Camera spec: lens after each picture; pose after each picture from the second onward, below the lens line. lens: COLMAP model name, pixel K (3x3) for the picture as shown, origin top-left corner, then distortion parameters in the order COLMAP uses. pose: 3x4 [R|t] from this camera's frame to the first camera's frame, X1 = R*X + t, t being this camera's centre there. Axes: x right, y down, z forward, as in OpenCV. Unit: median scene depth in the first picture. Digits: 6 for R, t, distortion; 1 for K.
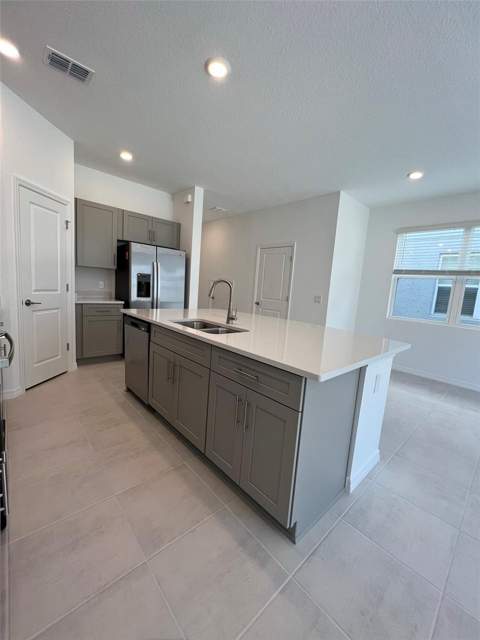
lens RADIAL K [[256.9, 0, 240.0], [0, 256.9, 320.0], [0, 0, 1]] dist [-0.010283, 0.000120]
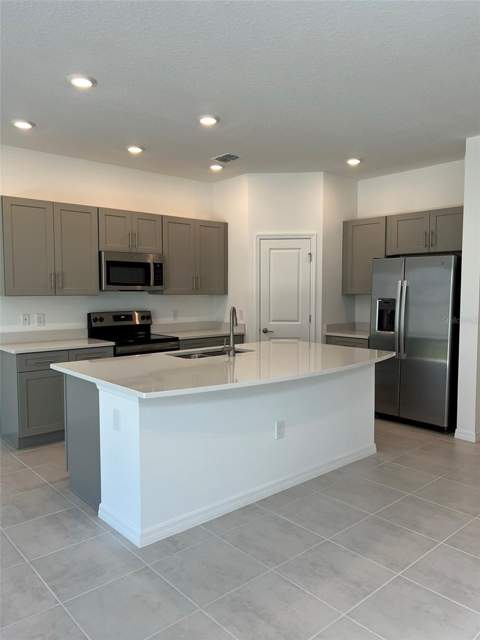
lens RADIAL K [[493.9, 0, 240.0], [0, 493.9, 320.0], [0, 0, 1]] dist [0.041634, -0.003817]
pose [[-0.041897, -0.000245, -0.999122, 1.324901], [-0.122110, 0.992505, 0.004877, -0.100667], [0.991632, 0.122207, -0.041613, 0.848032]]
